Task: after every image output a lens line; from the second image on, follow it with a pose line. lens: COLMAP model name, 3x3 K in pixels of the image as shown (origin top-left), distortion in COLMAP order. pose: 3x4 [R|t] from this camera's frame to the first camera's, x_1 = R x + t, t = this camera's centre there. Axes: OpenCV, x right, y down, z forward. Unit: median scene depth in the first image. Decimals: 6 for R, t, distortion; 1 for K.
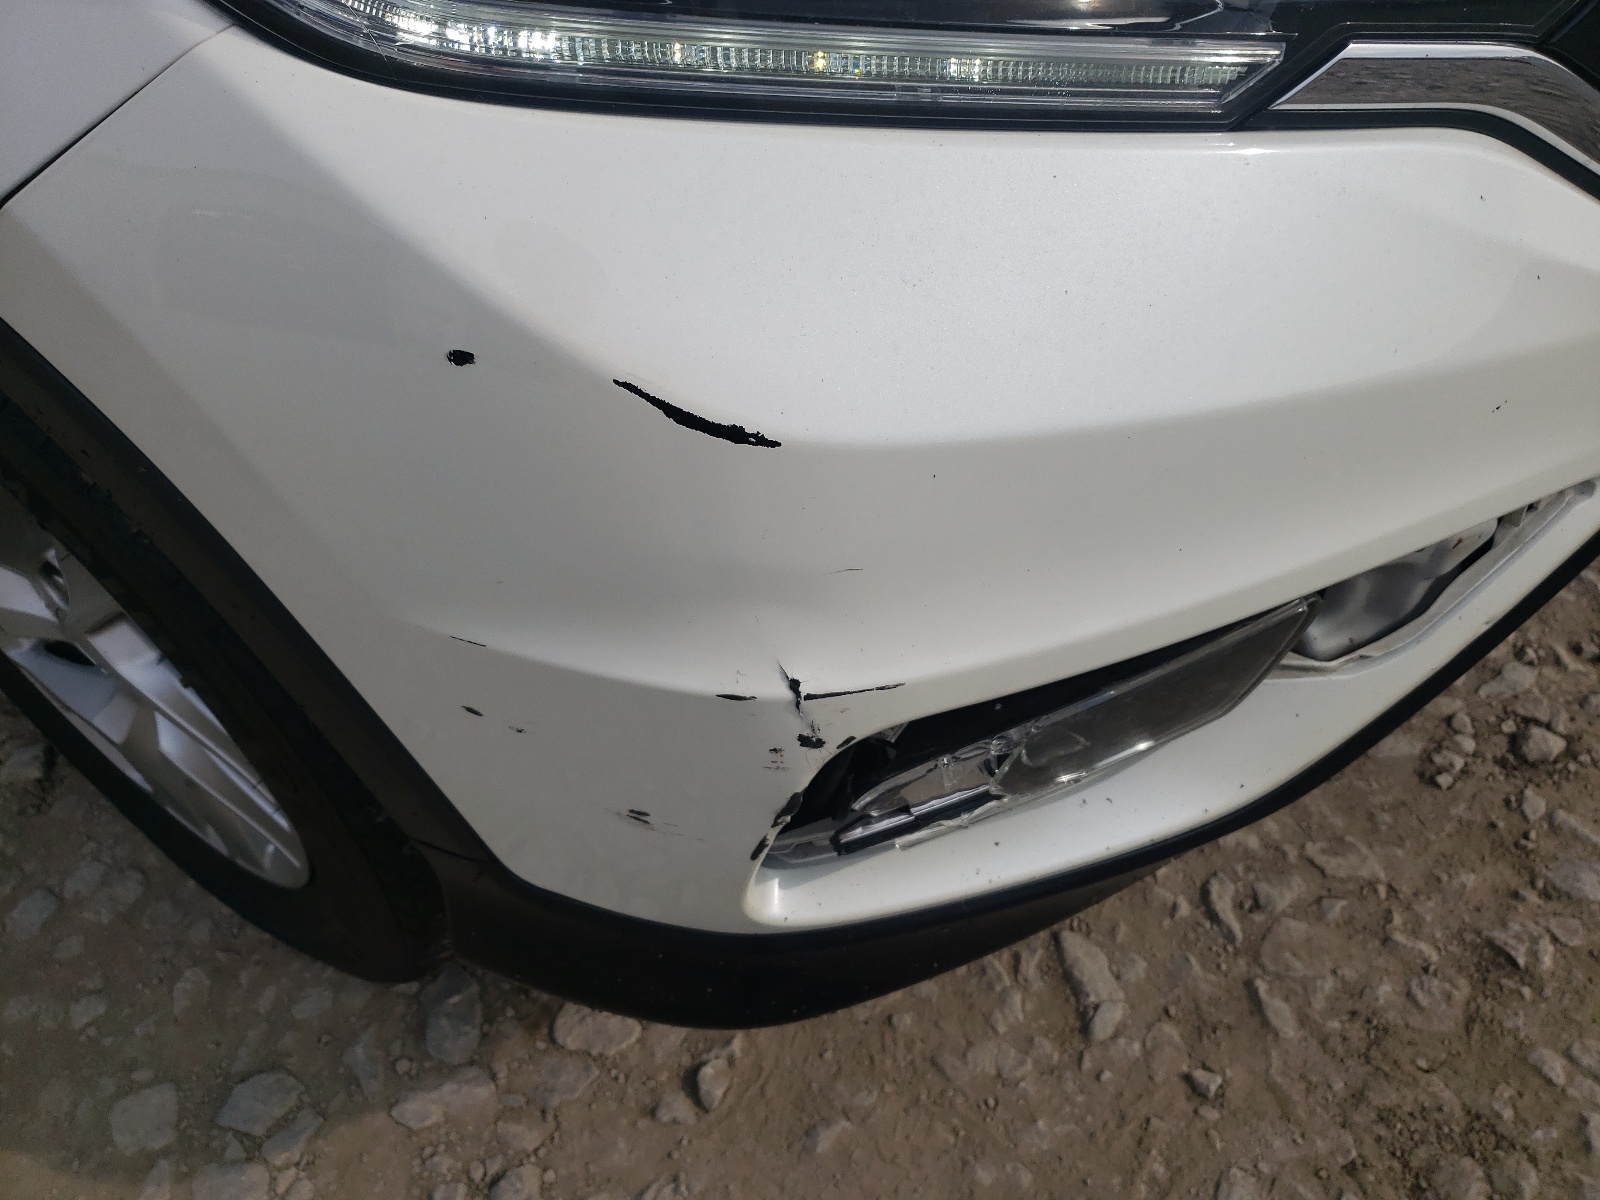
lens RADIAL K [[1317.0, 0, 800.0], [0, 1317.0, 600.0], [0, 0, 1]] dist [0.006801, -0.002105]
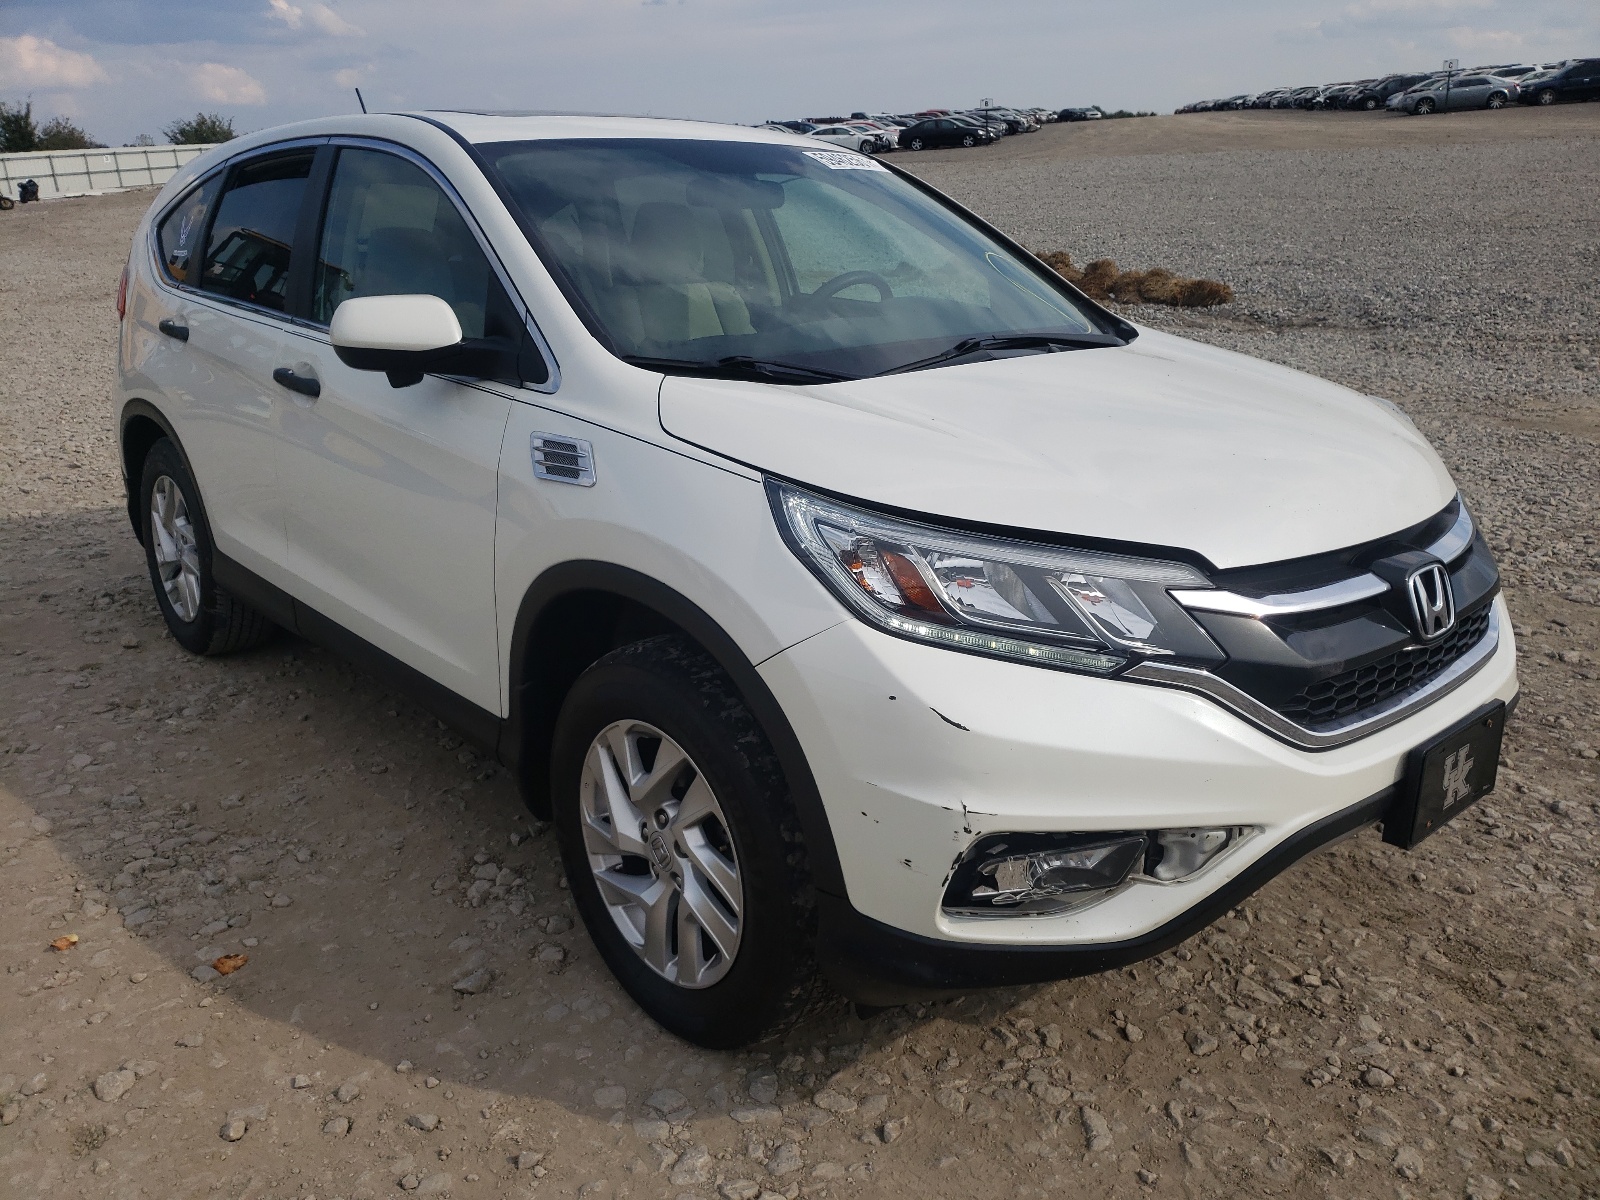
lens RADIAL K [[1317.0, 0, 800.0], [0, 1317.0, 600.0], [0, 0, 1]] dist [0.006801, -0.002105]
pose [[0.975262, 0.119220, -0.186147, 0.070272], [-0.191491, 0.876340, -0.441995, 0.552405], [0.110433, 0.466707, 0.877490, -1.074307]]
